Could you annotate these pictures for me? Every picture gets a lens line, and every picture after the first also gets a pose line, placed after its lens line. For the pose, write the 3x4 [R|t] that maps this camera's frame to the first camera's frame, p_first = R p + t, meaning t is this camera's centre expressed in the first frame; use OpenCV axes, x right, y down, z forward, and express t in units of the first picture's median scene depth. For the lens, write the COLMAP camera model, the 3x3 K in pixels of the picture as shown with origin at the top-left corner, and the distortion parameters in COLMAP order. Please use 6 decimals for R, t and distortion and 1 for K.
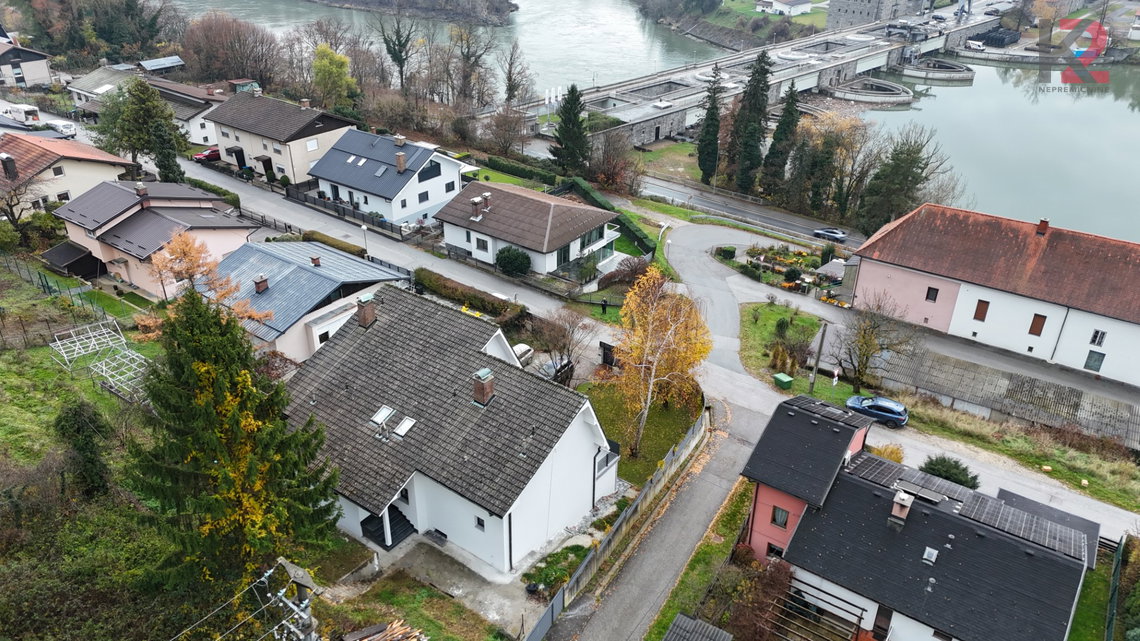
lens RADIAL K [[825.1, 0, 570.0], [0, 825.1, 320.5], [0, 0, 1]] dist [0.072793, -0.072434]
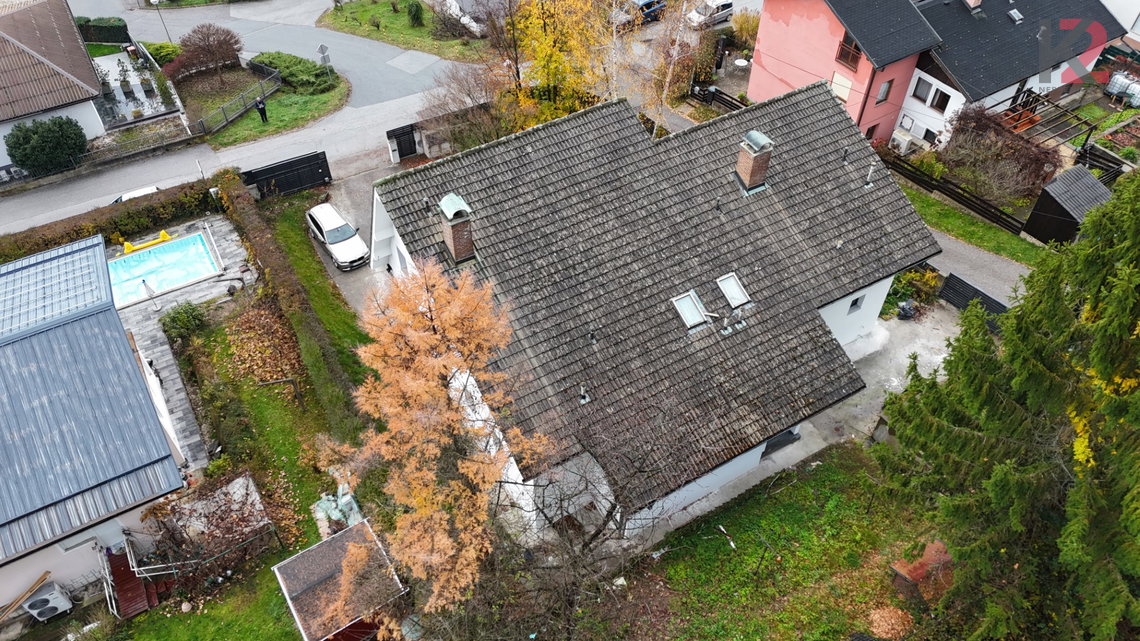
lens RADIAL K [[825.1, 0, 570.0], [0, 825.1, 320.5], [0, 0, 1]] dist [0.072793, -0.072434]
pose [[0.400481, -0.688348, 0.604807, -0.625284], [0.445093, 0.723086, 0.528241, -0.230741], [-0.800942, 0.057644, 0.595961, 0.721693]]
